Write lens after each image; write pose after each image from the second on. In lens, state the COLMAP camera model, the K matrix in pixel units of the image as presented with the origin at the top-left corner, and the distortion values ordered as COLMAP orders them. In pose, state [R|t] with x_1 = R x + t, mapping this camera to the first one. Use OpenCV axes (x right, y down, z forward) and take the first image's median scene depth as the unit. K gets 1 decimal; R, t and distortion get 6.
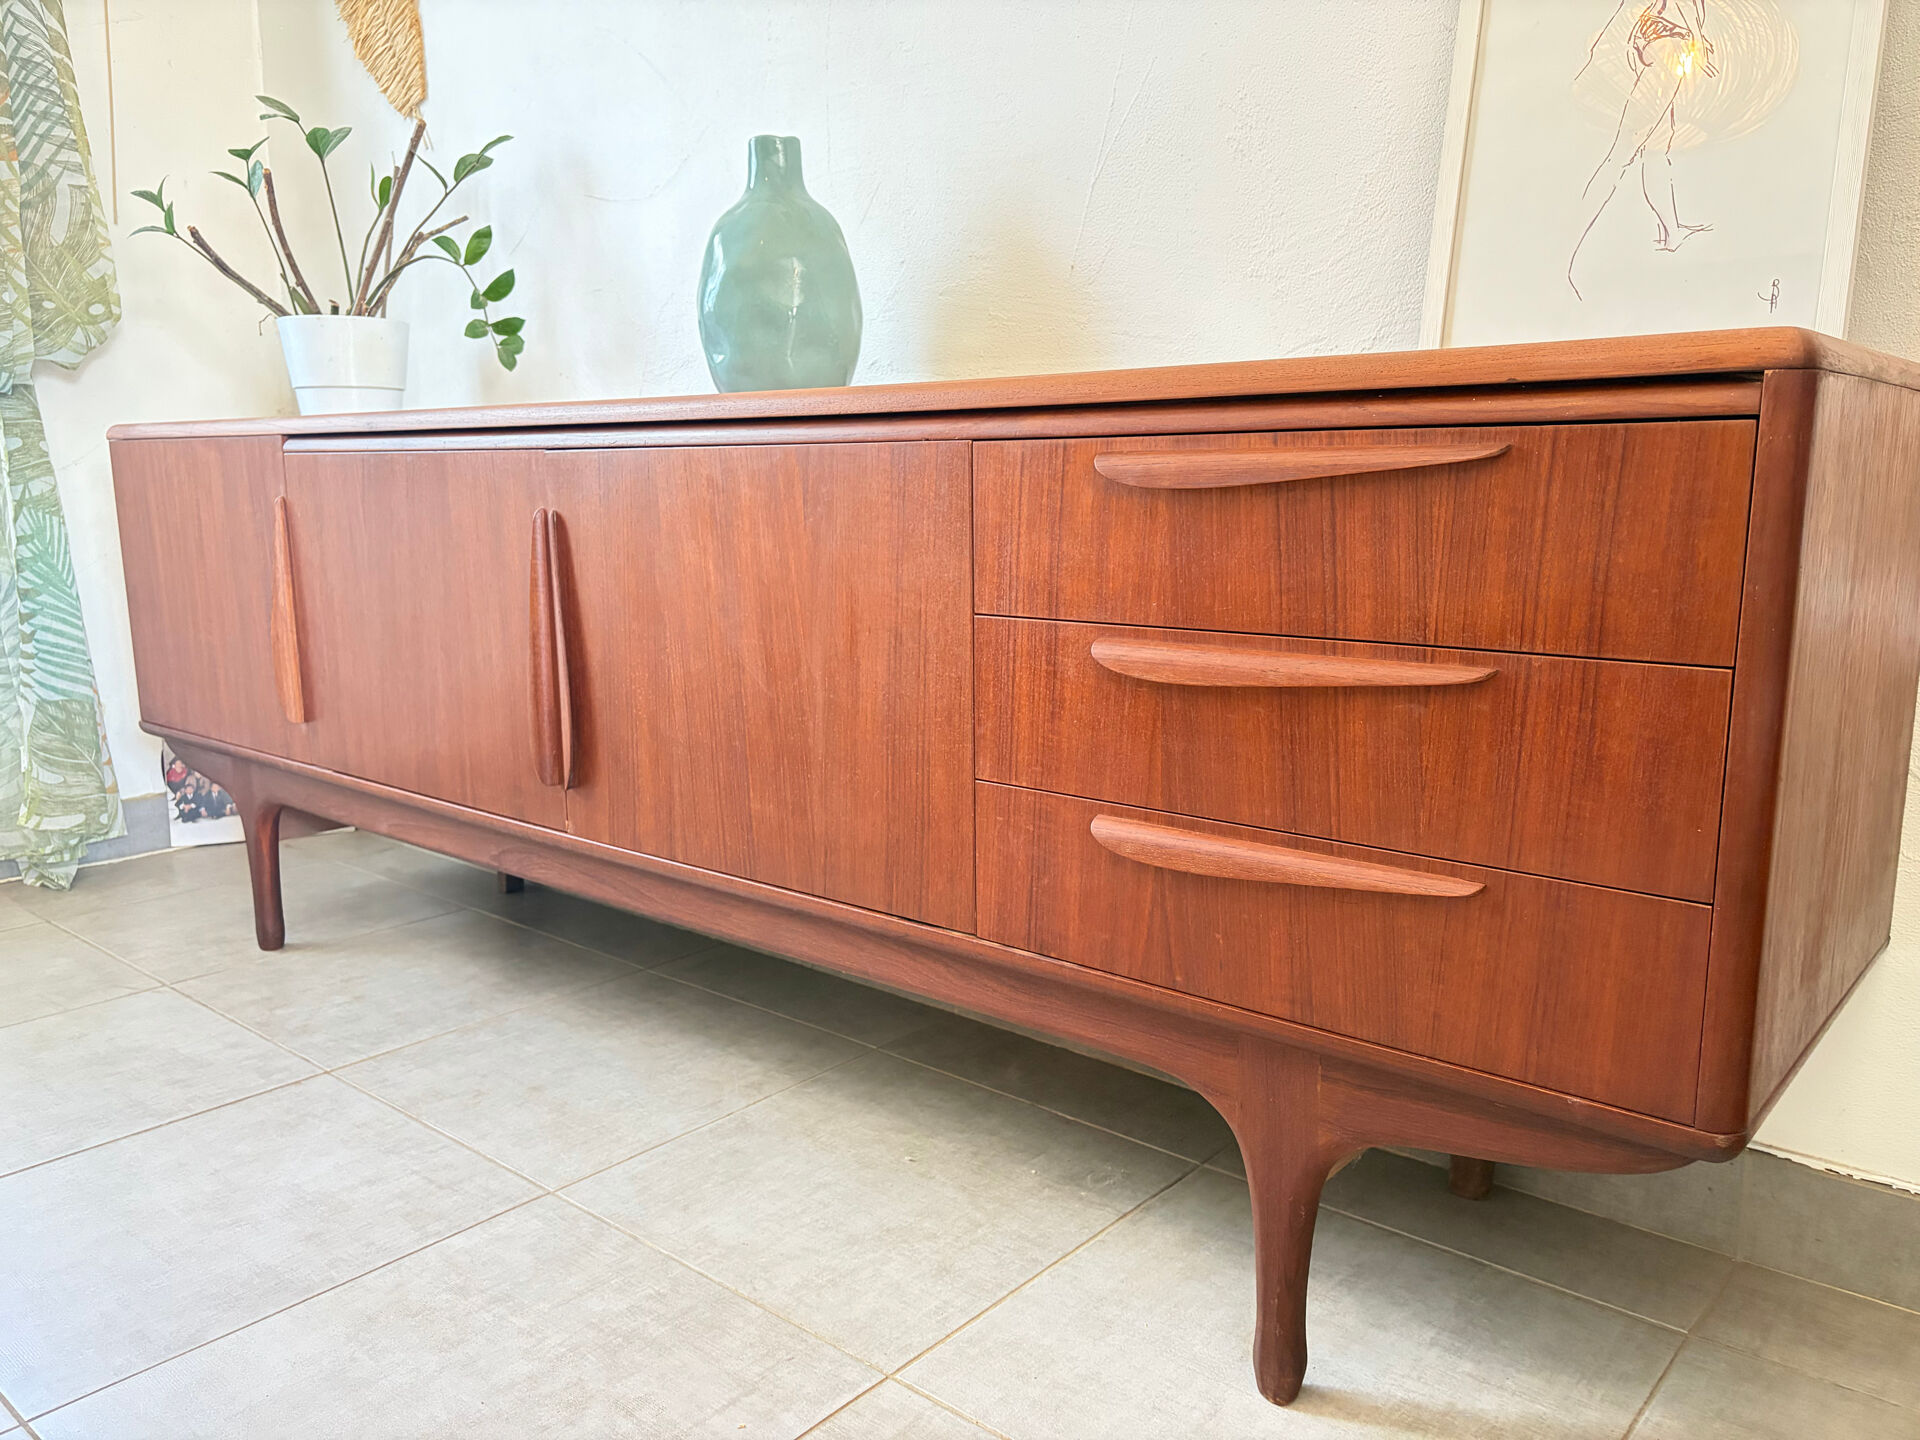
lens RADIAL K [[1452.5, 0, 960.9], [0, 1452.5, 732.0], [0, 0, 1]] dist [0.051221, -0.056282]
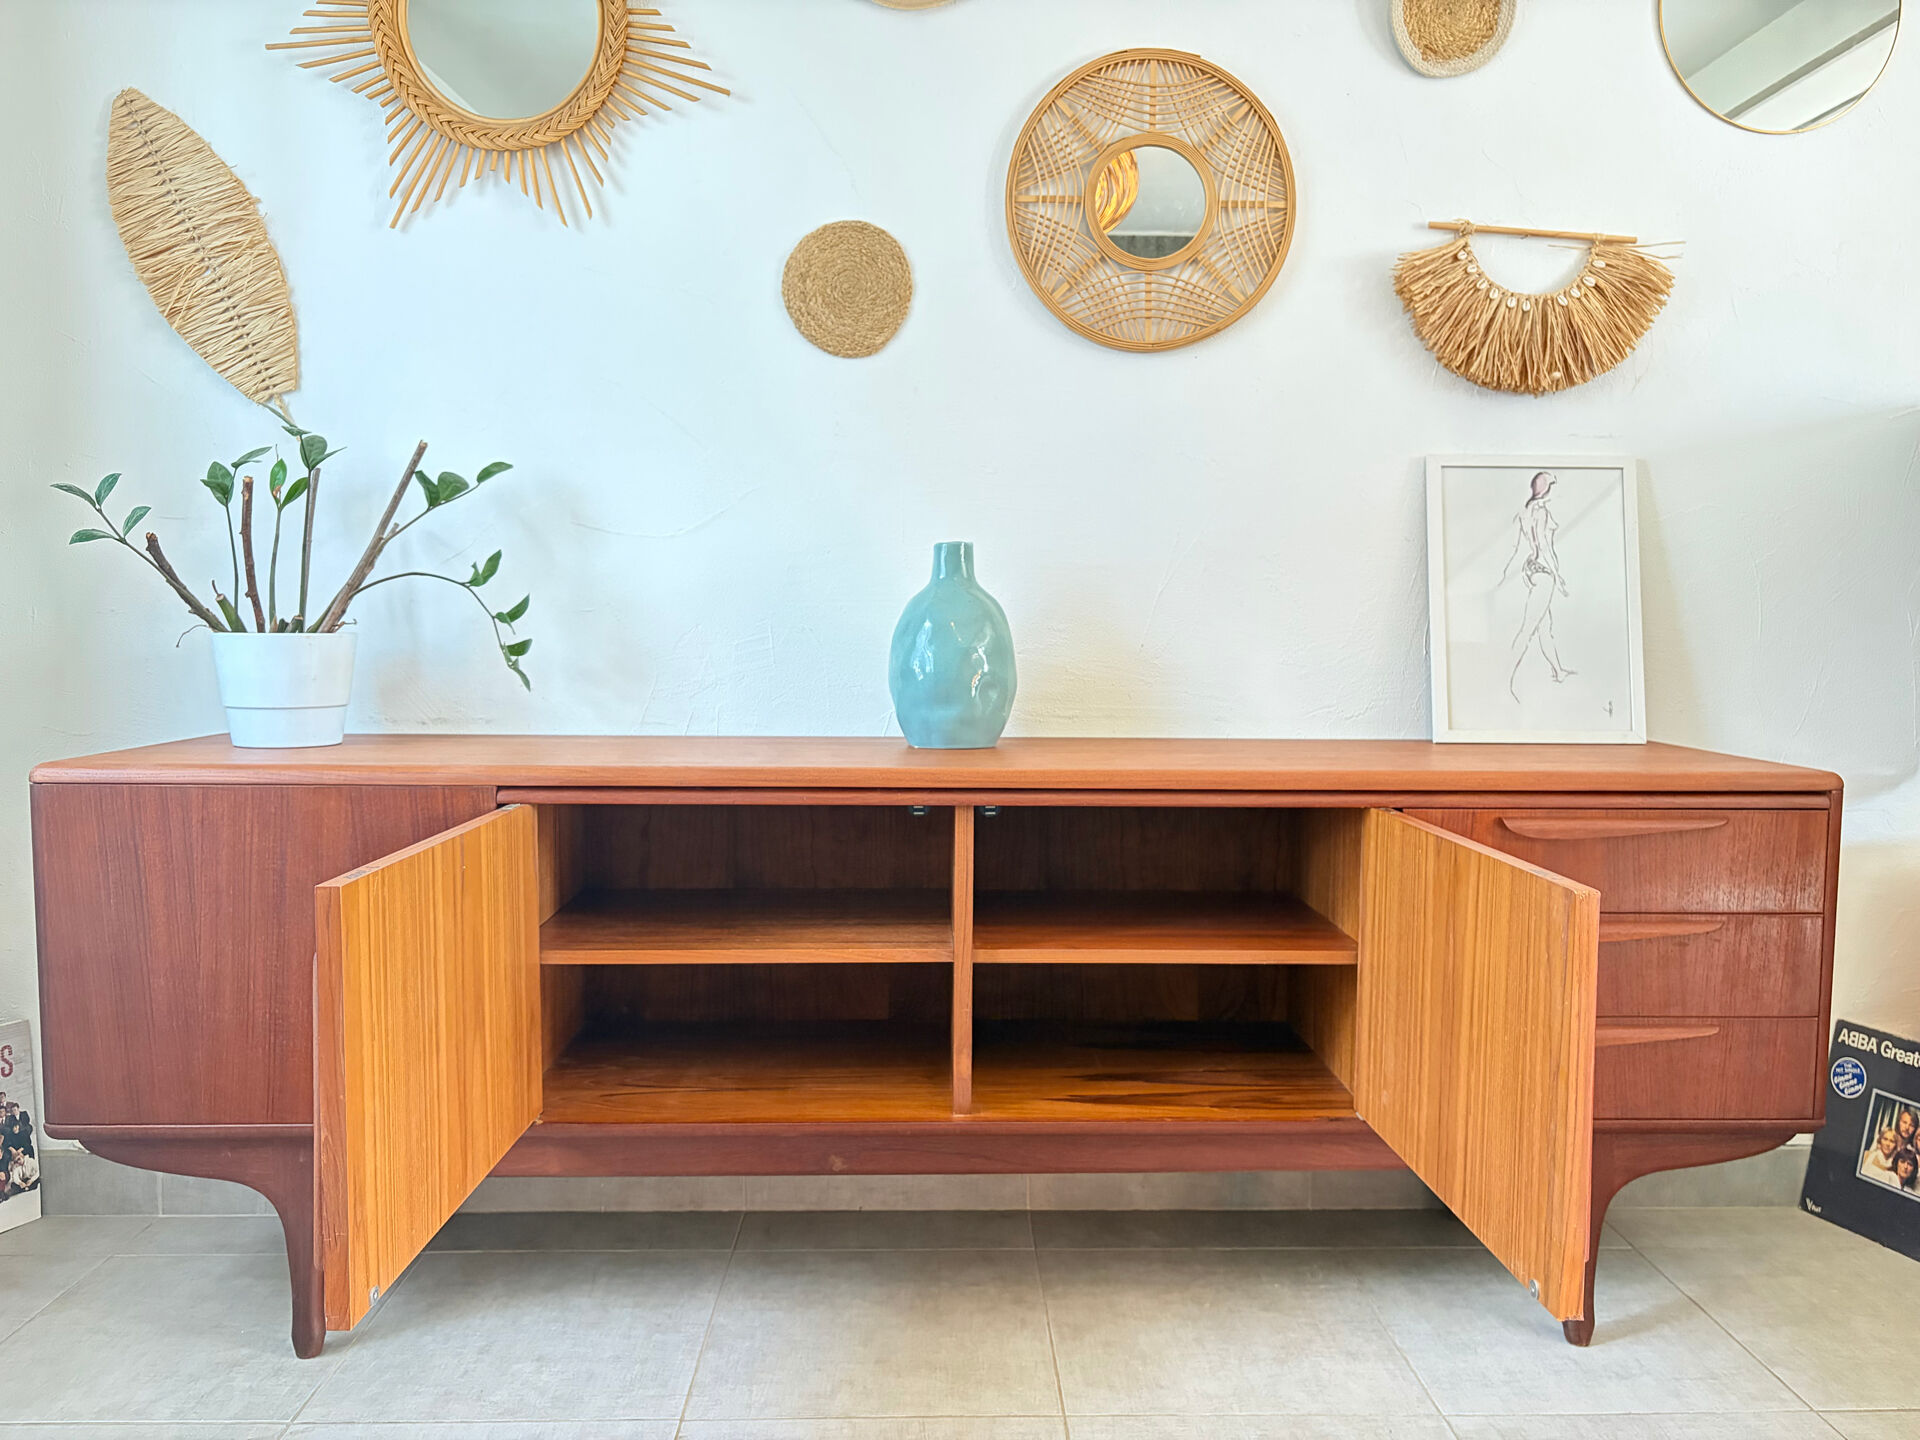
lens RADIAL K [[1452.5, 0, 968.3], [0, 1452.5, 725.8], [0, 0, 1]] dist [0.051221, -0.056282]
pose [[0.739332, -0.038560, 0.672236, -1.227429], [0.106604, 0.992471, -0.060315, -0.208078], [-0.664849, 0.116256, 0.737876, 0.087528]]
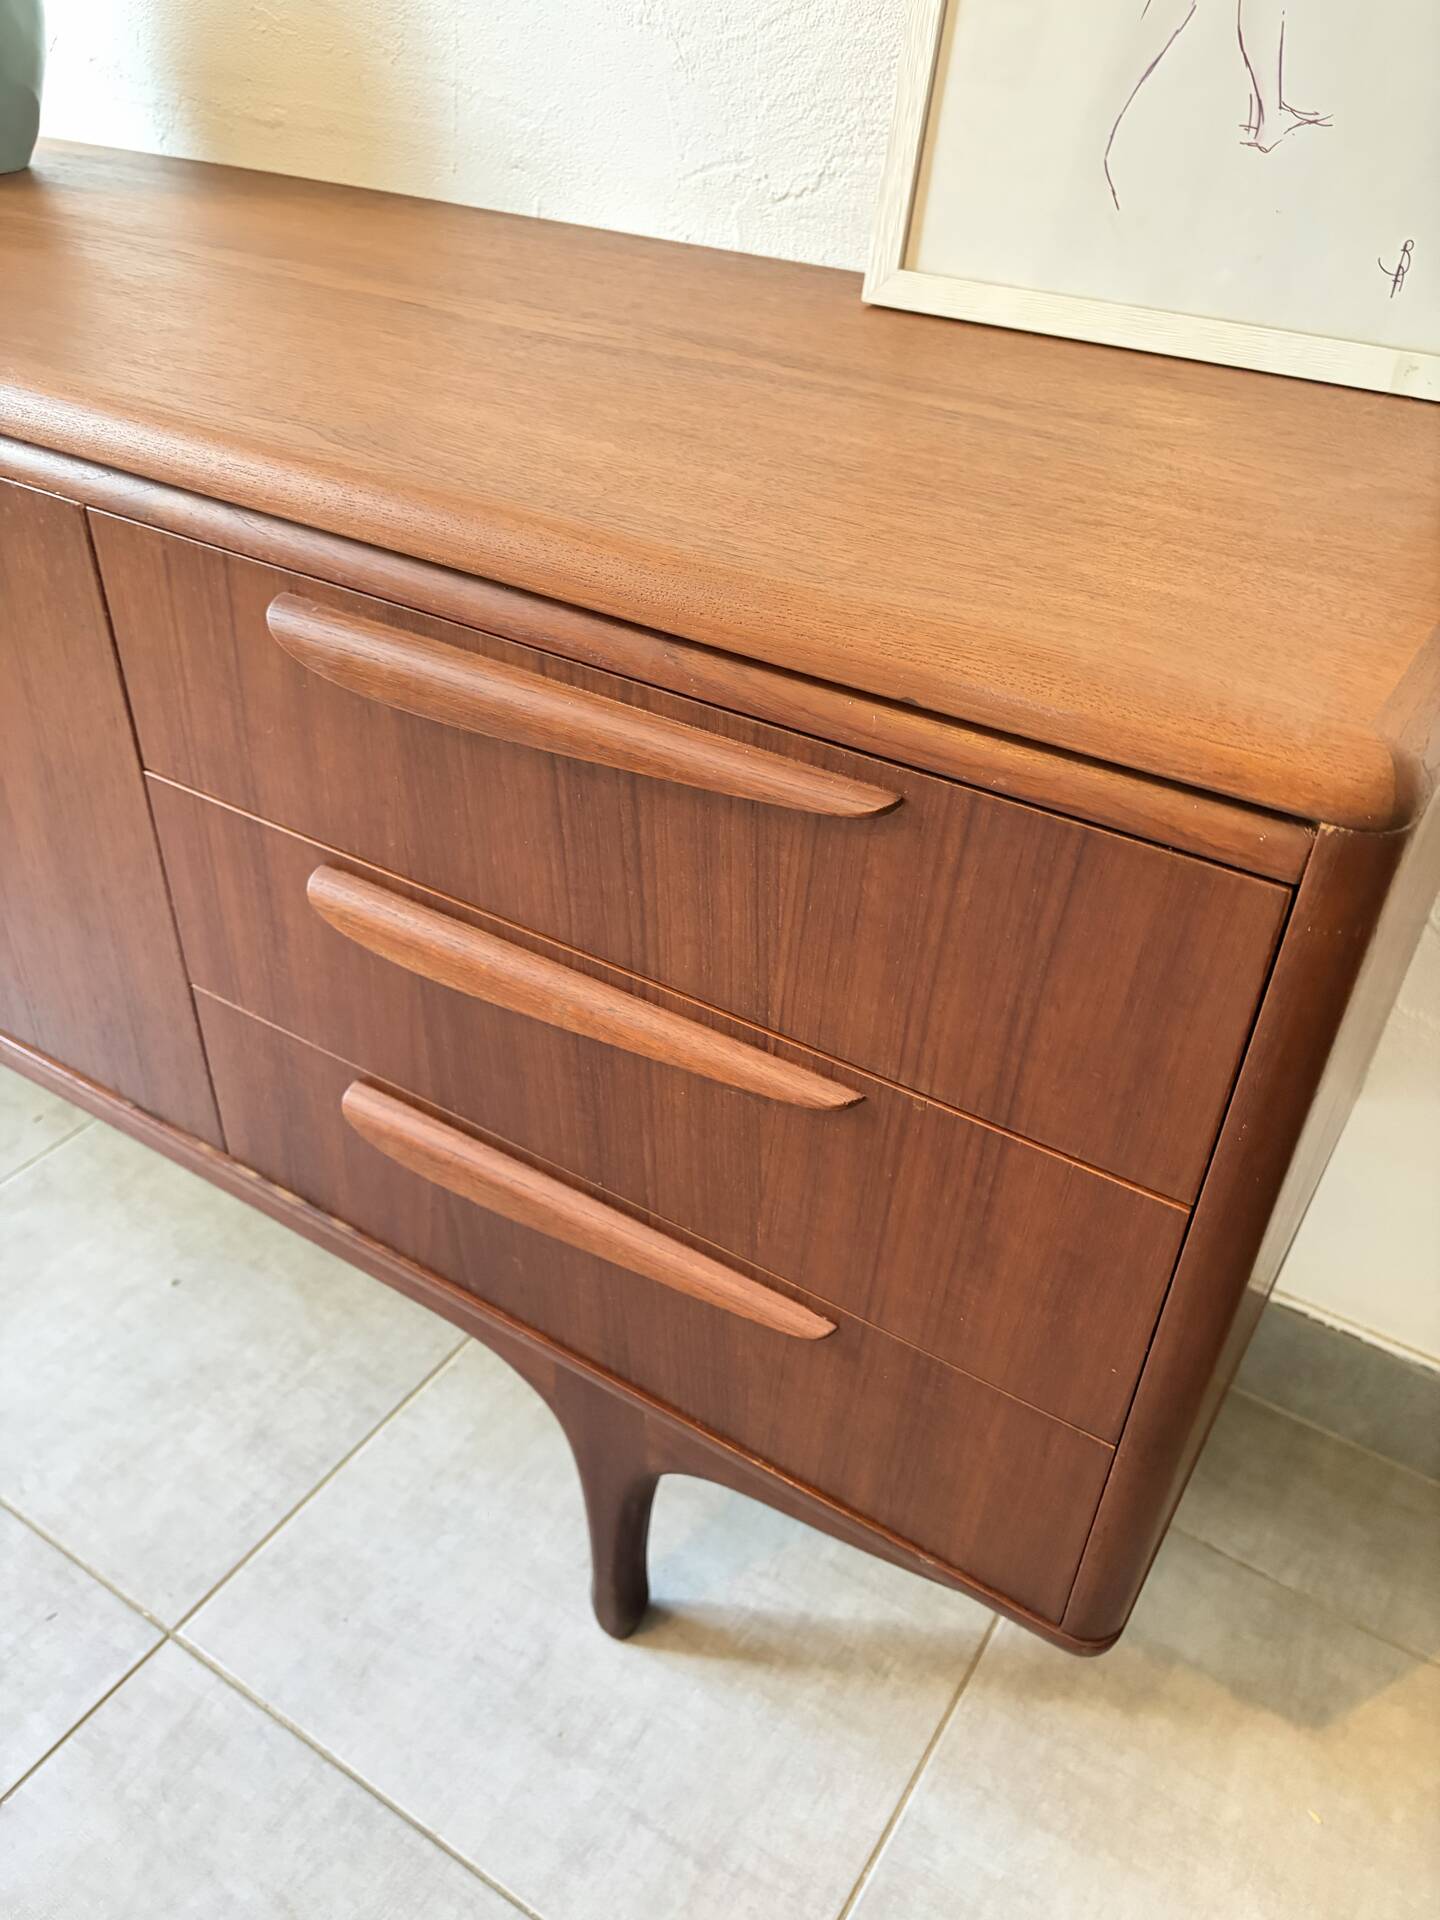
lens RADIAL K [[1452.5, 0, 723.9], [0, 1452.5, 966.8], [0, 0, 1]] dist [0.051221, -0.056282]
pose [[0.989288, -0.044629, 0.138988, 0.144945], [-0.020269, 0.900902, 0.433549, -0.247784], [-0.144564, -0.431722, 0.890347, 0.305696]]
